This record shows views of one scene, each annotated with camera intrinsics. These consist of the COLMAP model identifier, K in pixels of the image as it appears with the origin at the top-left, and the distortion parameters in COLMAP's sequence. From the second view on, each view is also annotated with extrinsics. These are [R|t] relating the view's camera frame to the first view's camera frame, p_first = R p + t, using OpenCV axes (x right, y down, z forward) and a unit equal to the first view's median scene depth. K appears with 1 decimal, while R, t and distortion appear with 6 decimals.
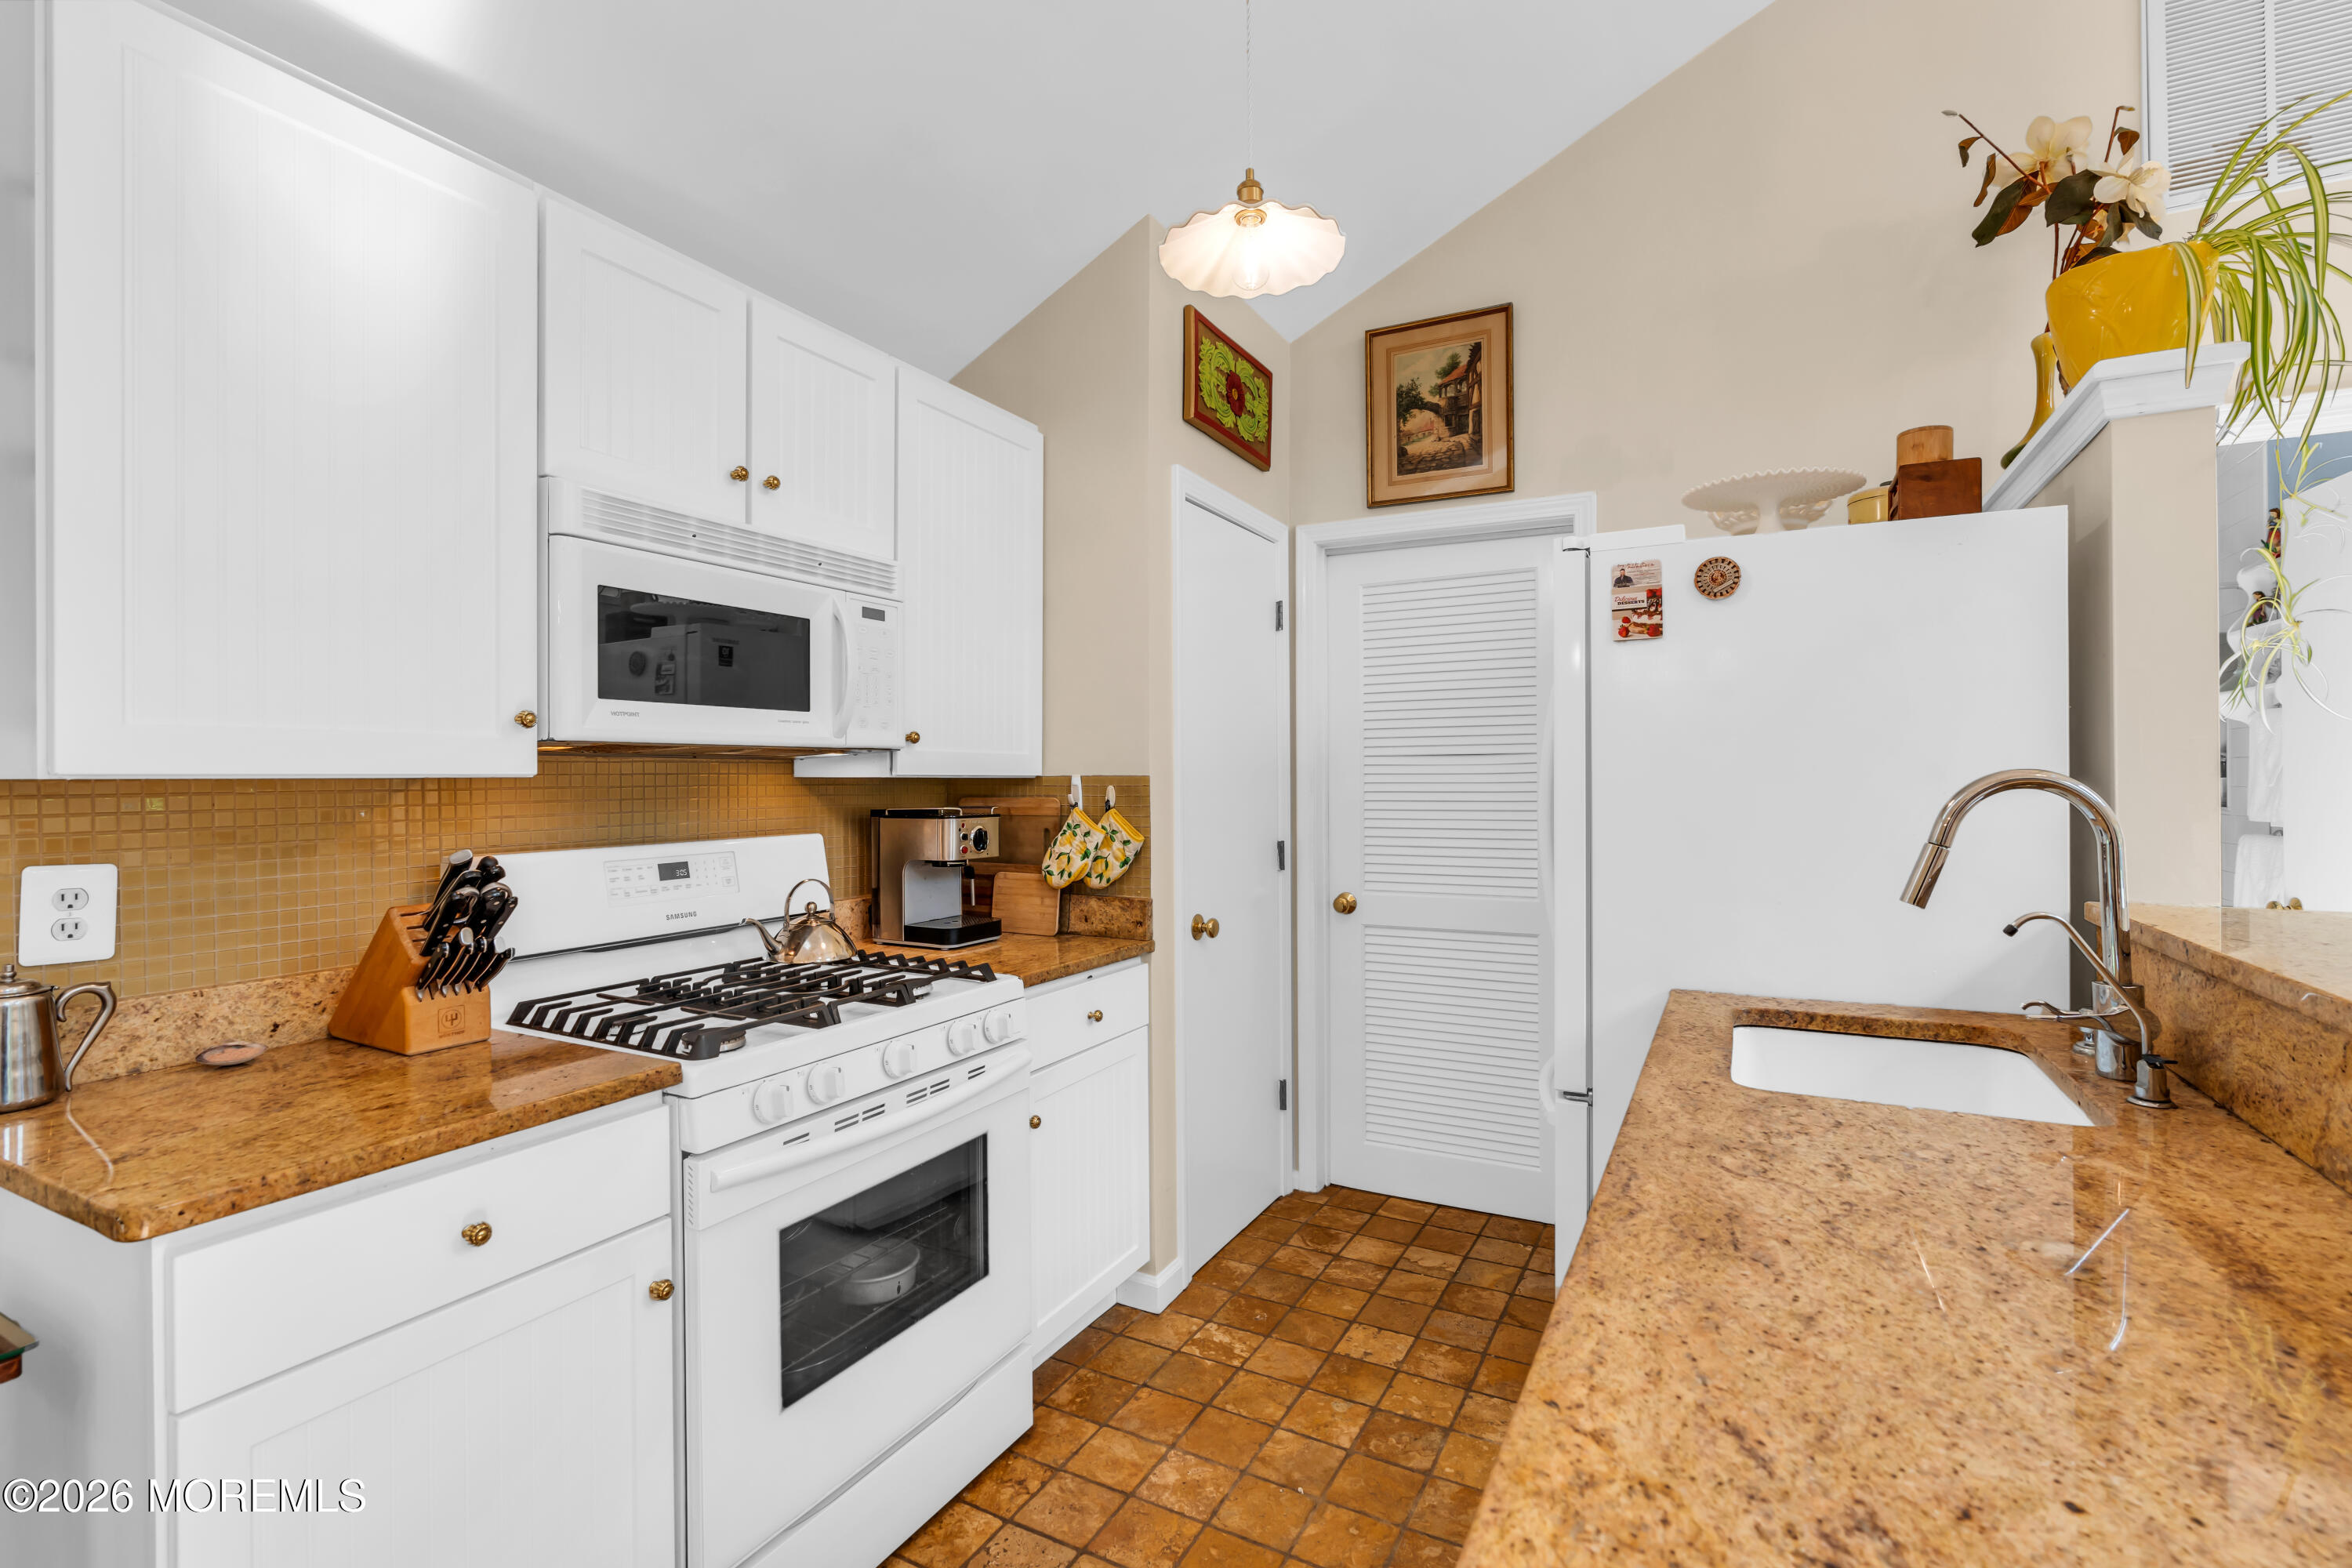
lens RADIAL K [[1056.9, 0, 1184.4], [0, 1056.9, 779.9], [0, 0, 1]] dist [-0.005407, 0.000070]
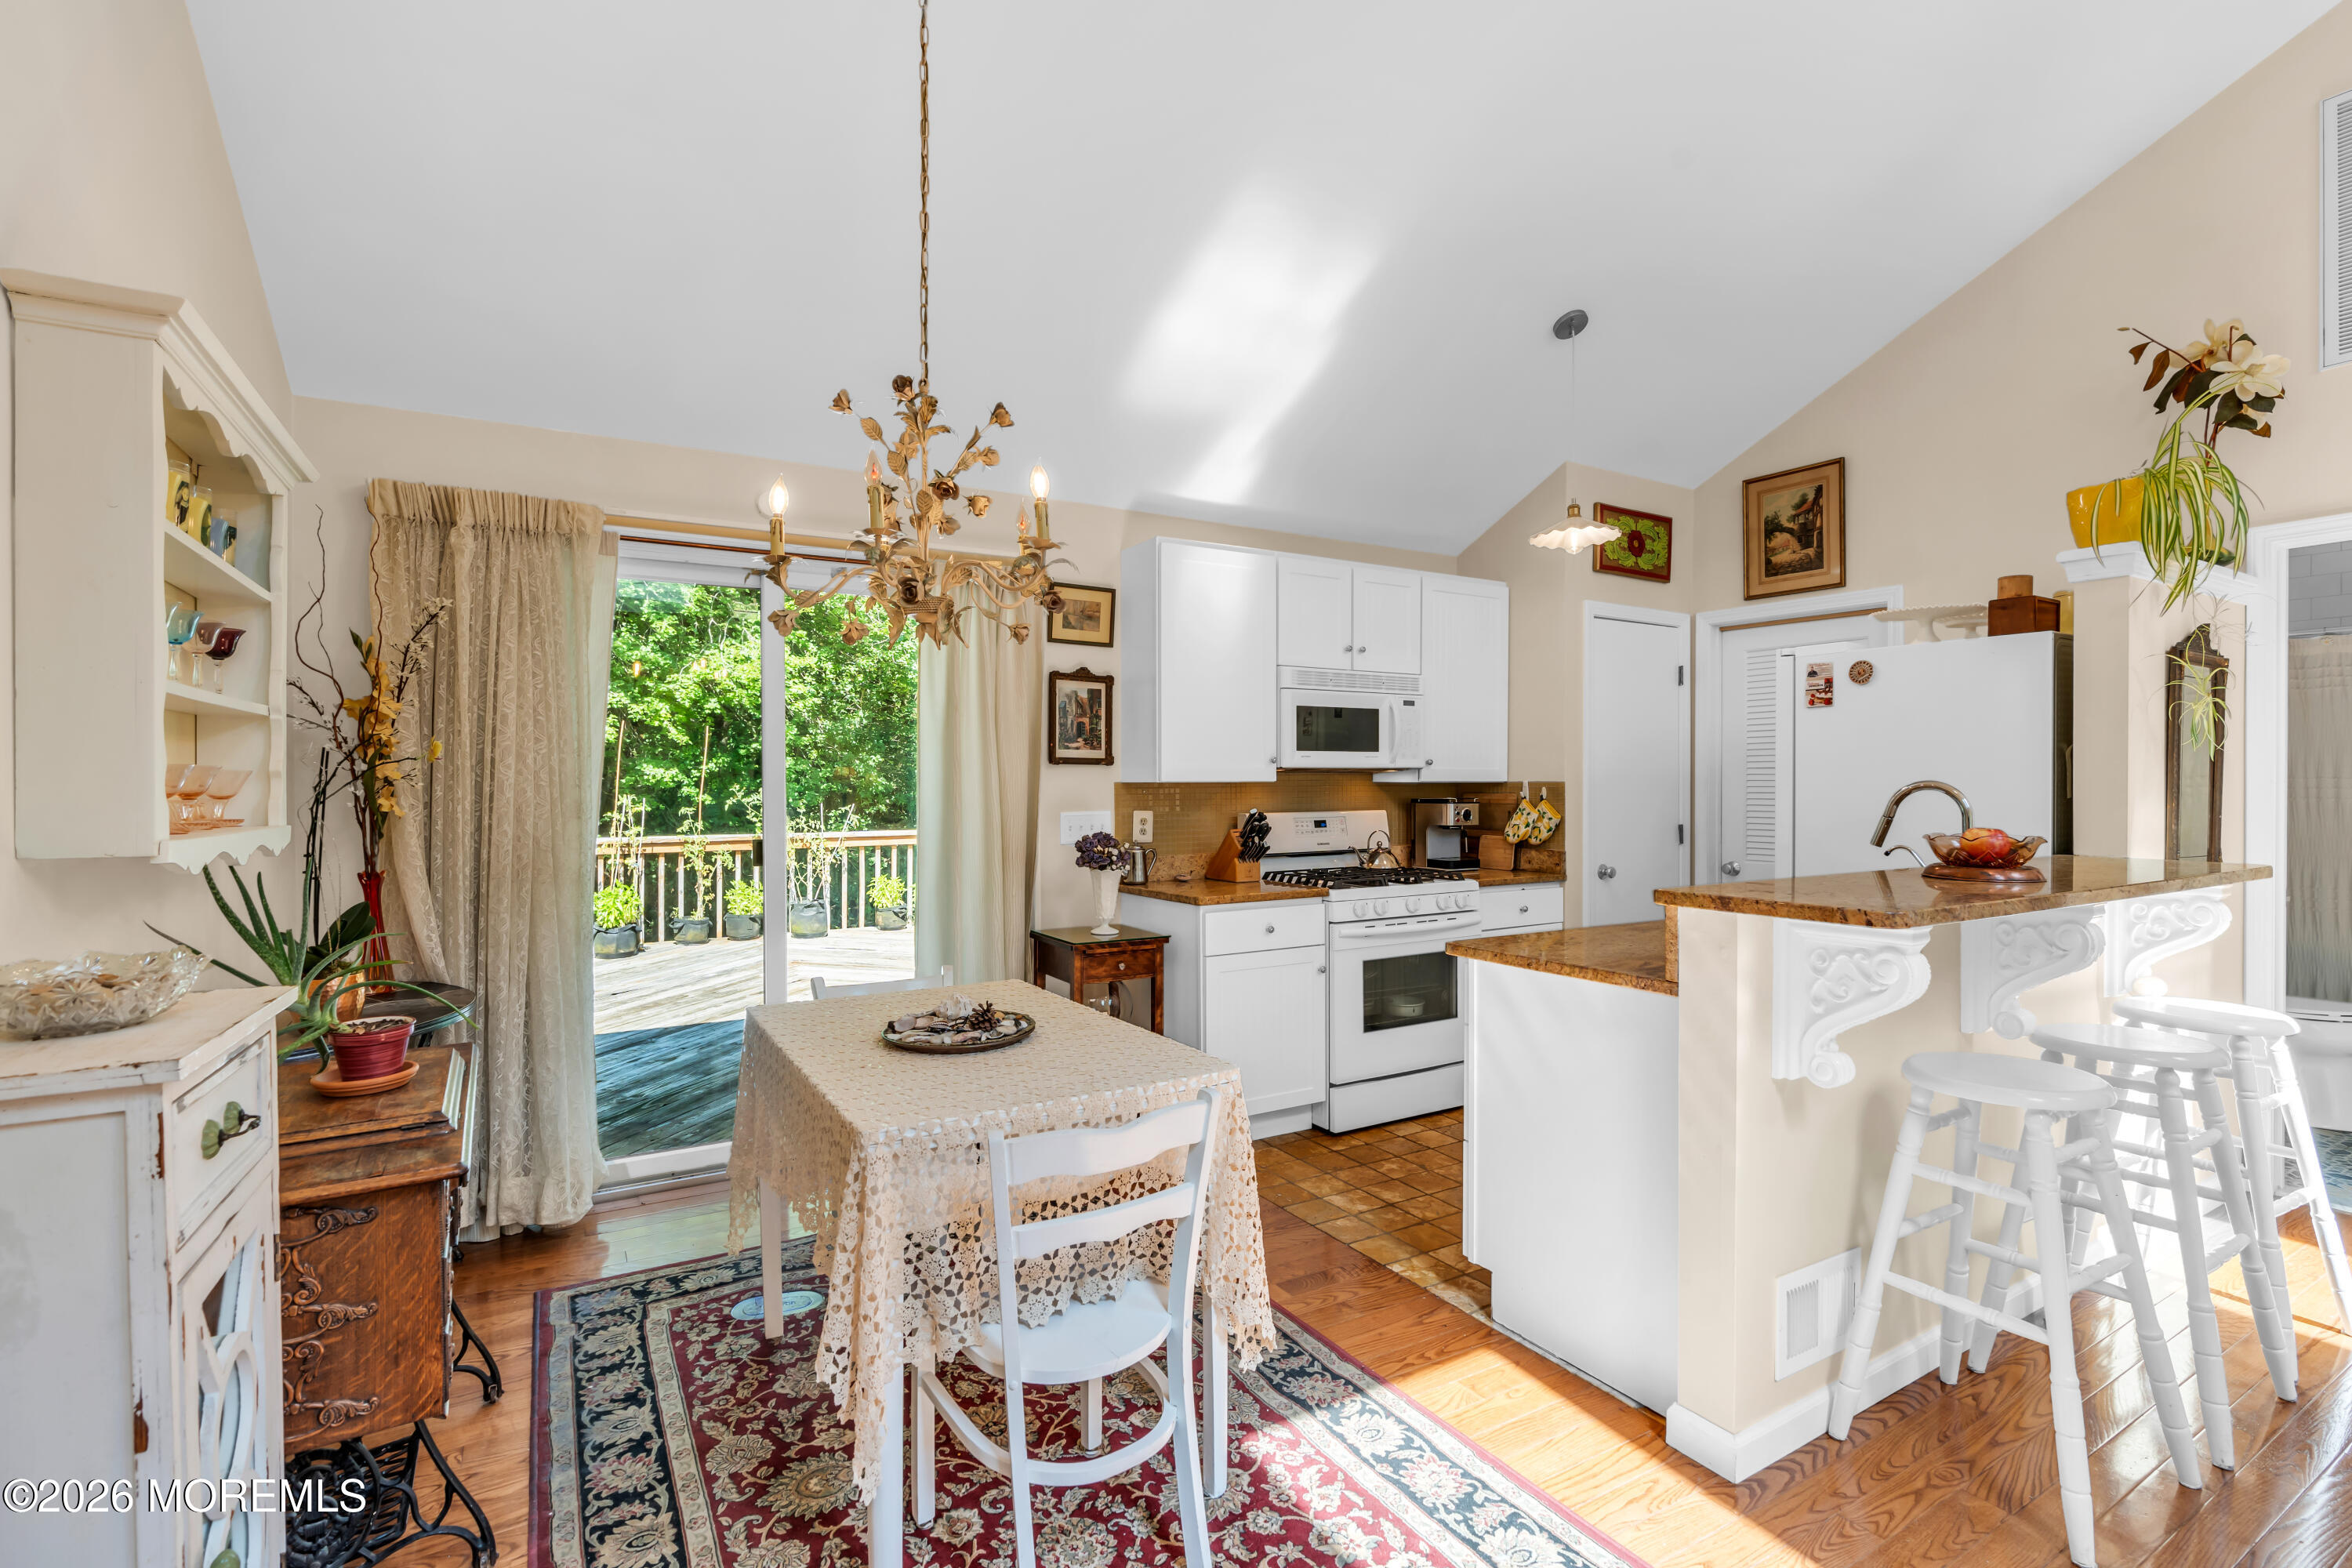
lens RADIAL K [[1056.9, 0, 1184.4], [0, 1056.9, 779.9], [0, 0, 1]] dist [-0.005407, 0.000070]
pose [[0.855413, 0.002504, -0.517941, 0.352771], [-0.003670, 0.999993, -0.001226, -0.002323], [0.517934, 0.002950, 0.855416, -0.876167]]
